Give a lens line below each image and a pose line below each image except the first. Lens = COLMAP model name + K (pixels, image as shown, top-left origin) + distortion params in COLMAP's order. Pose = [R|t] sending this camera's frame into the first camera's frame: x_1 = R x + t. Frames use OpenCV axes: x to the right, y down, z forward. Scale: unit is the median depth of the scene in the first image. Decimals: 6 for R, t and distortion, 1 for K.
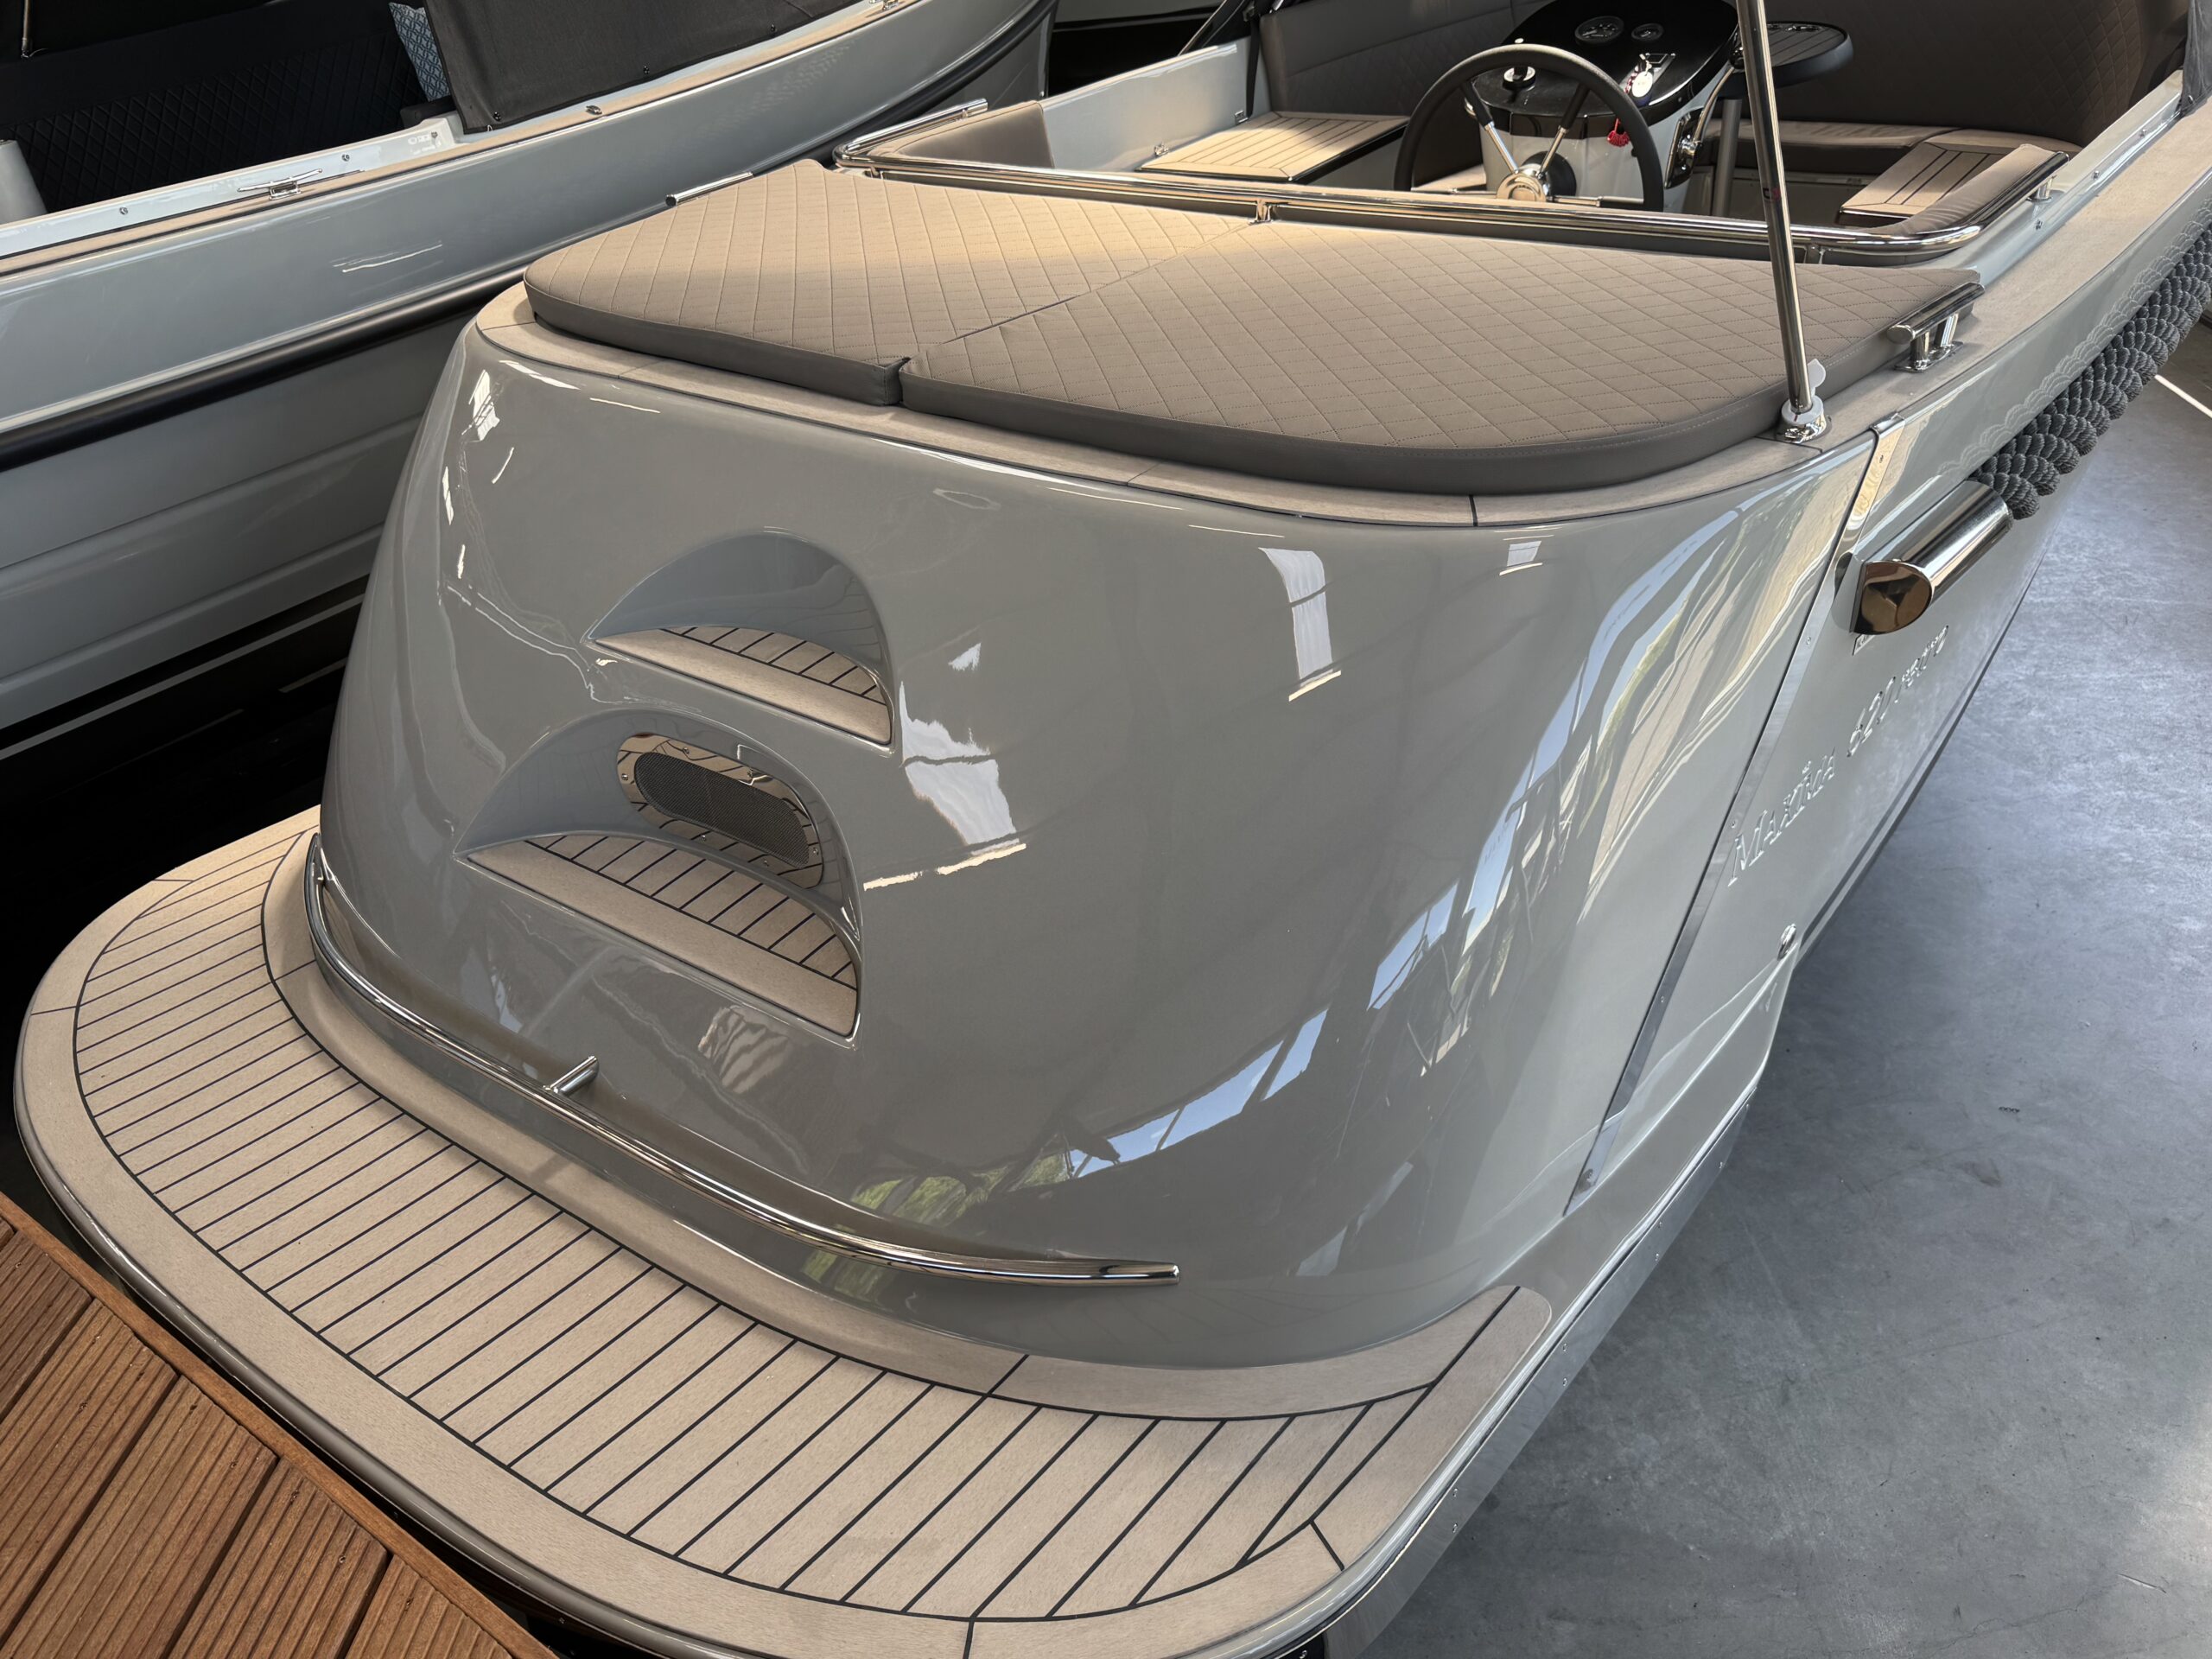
lens RADIAL K [[1682.0, 0, 1104.4], [0, 1682.0, 836.9], [0, 0, 1]] dist [0.012127, -0.014421]
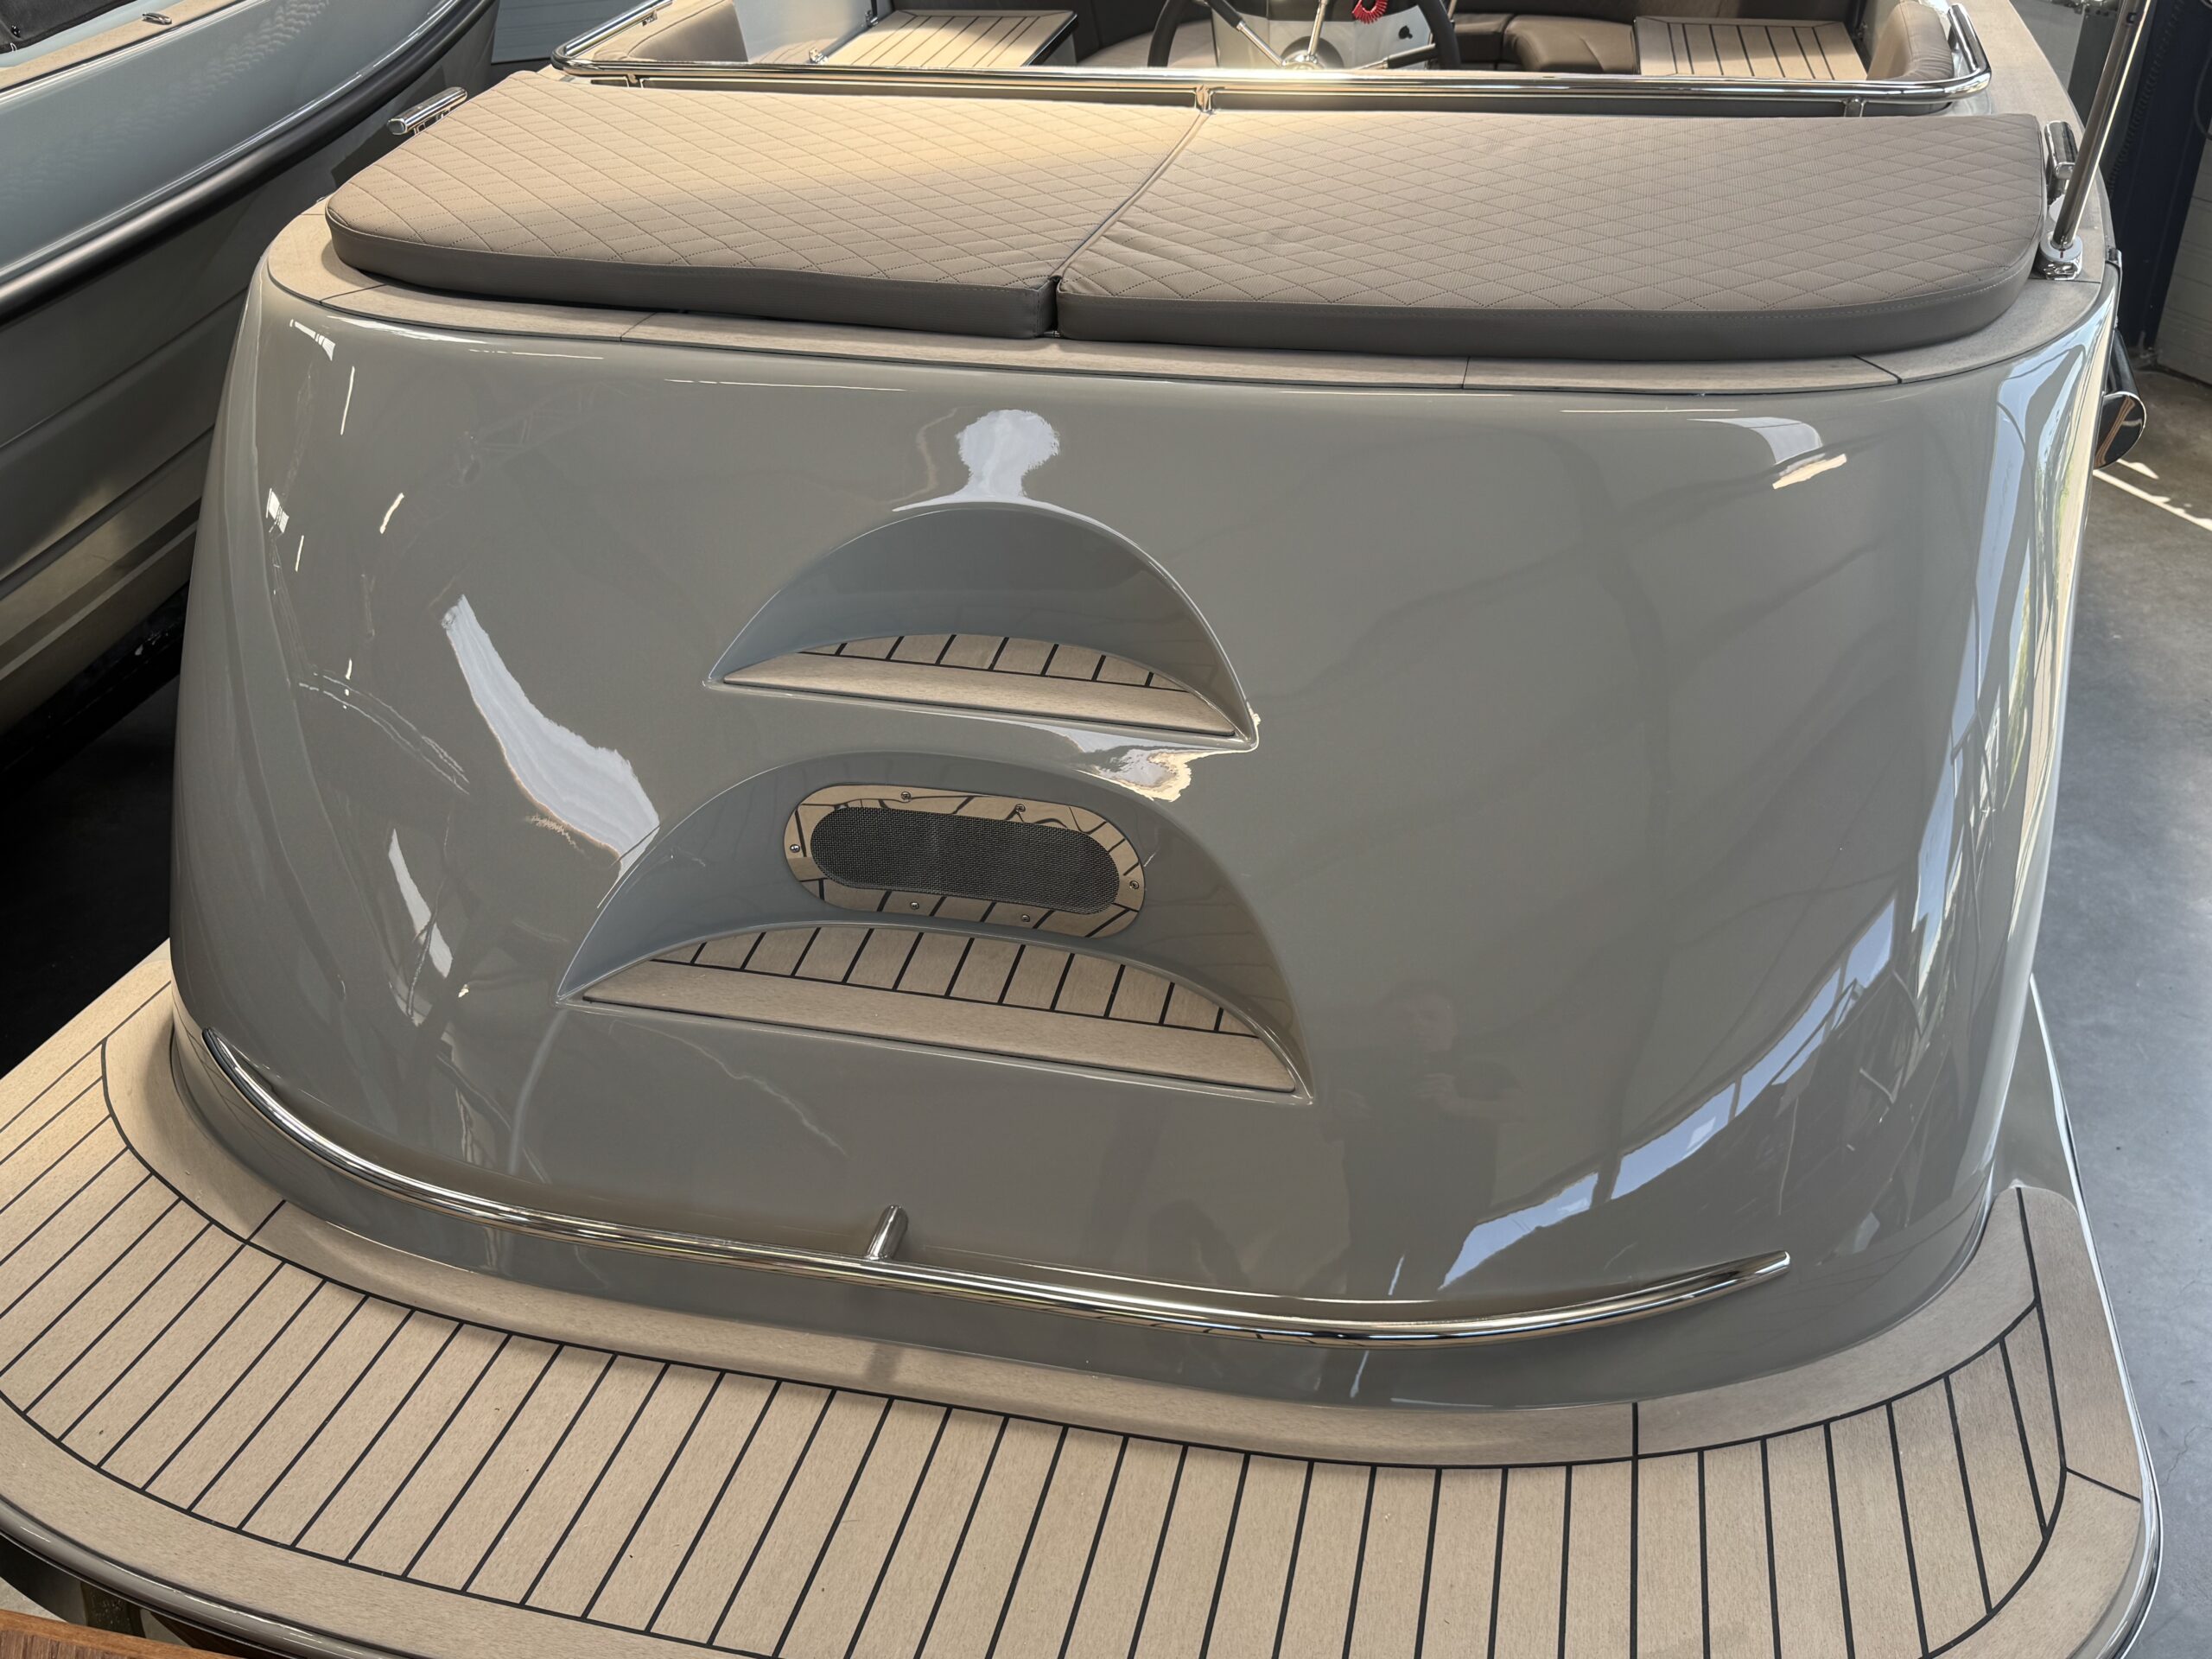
lens RADIAL K [[1910.7, 0, 949.6], [0, 1910.7, 855.6], [0, 0, 1]] dist [0.082995, -0.149278]
pose [[0.916616, -0.177464, 0.358219, -0.564997], [0.183222, 0.982905, 0.018105, -0.037145], [-0.355308, 0.049038, 0.933462, 0.172035]]
